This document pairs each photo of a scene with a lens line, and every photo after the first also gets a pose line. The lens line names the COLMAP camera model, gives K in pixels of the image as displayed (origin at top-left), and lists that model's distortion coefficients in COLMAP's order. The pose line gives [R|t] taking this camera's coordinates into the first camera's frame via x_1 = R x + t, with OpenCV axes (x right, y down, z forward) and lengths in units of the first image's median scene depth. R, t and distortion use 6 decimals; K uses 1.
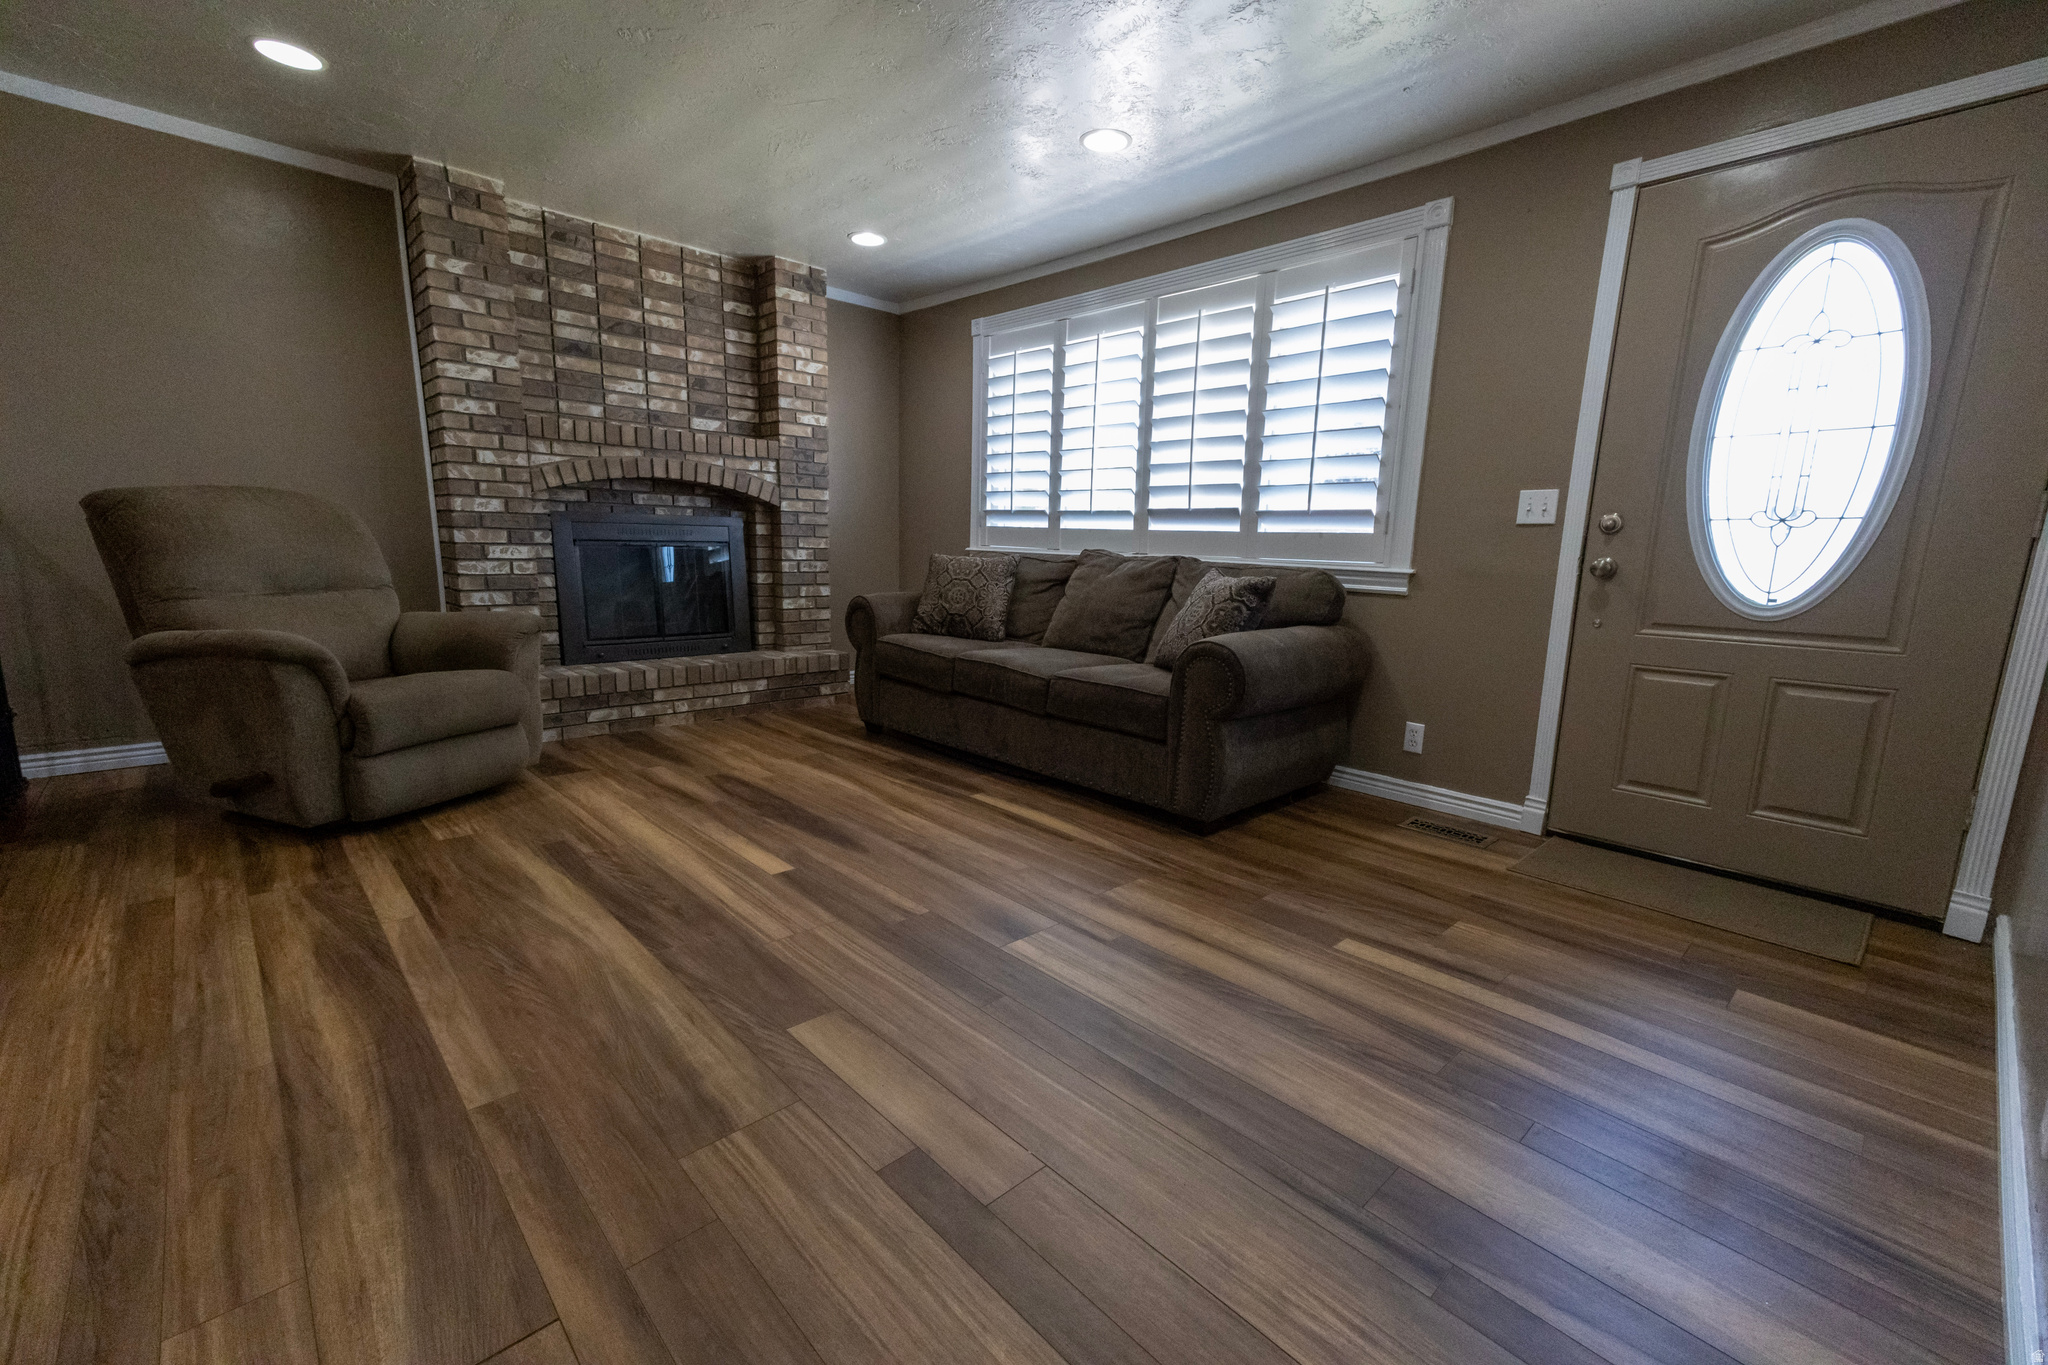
lens RADIAL K [[808.1, 0, 1024.3], [0, 808.1, 679.5], [0, 0, 1]] dist [0.029479, 0.000351]
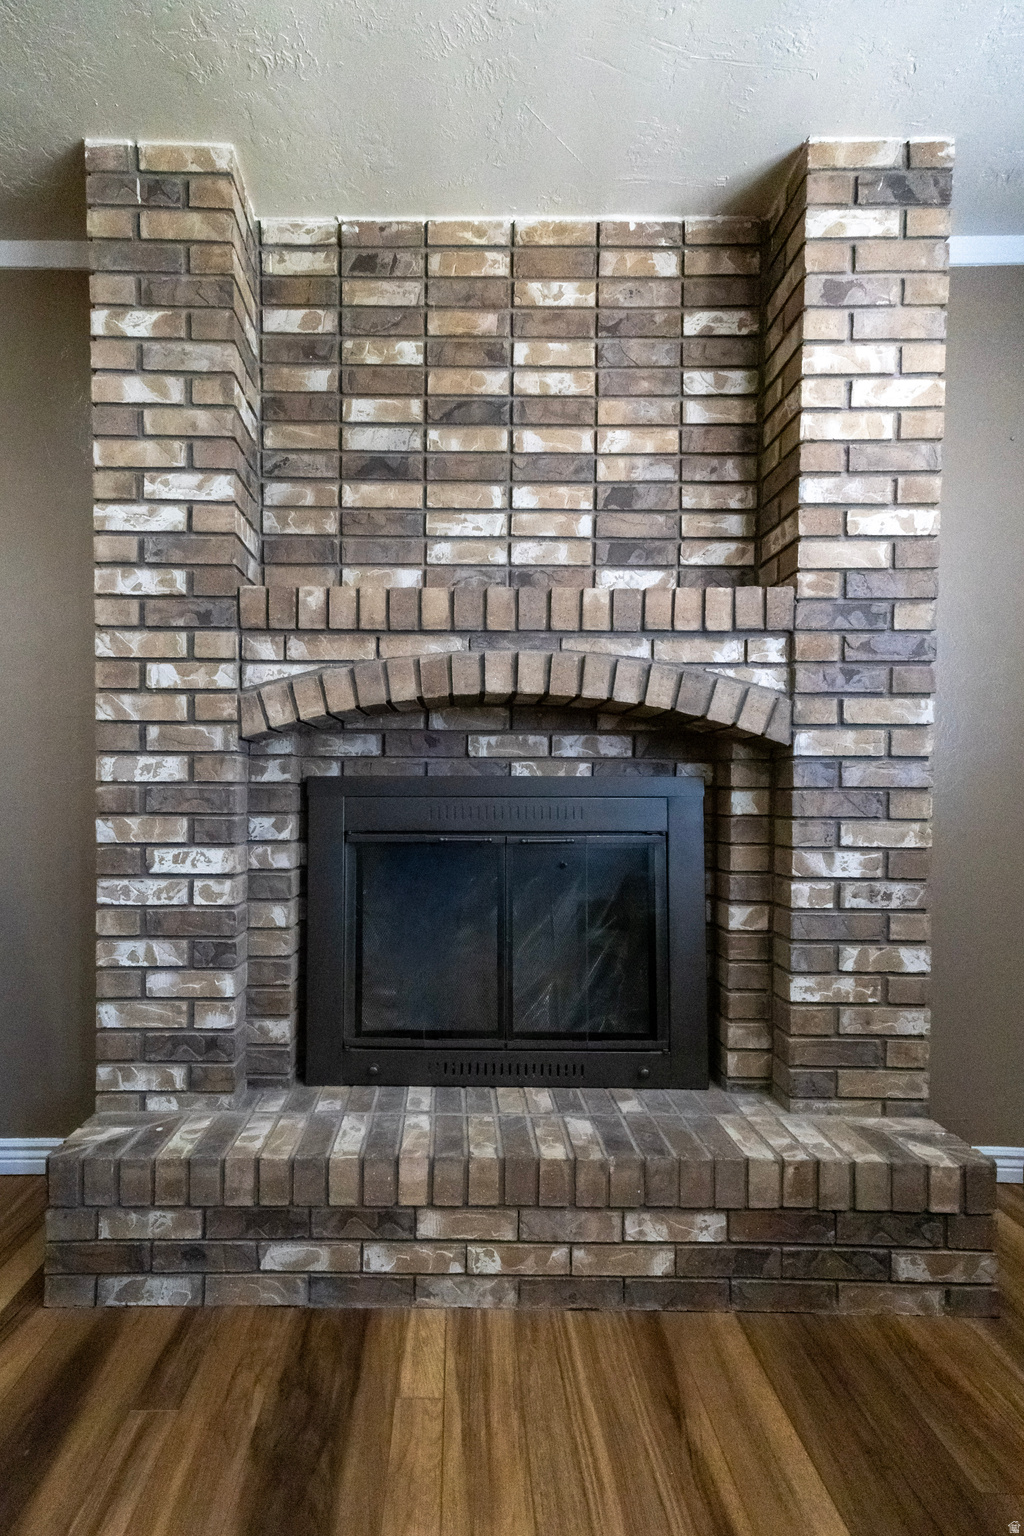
lens RADIAL K [[677.4, 0, 482.4], [0, 677.4, 797.8], [0, 0, 1]] dist [0.018730, 0.001040]
pose [[0.704753, -0.015359, -0.709287, -0.189803], [-0.111153, 0.985028, -0.131773, -0.140636], [0.700691, 0.171707, 0.692494, 0.738532]]
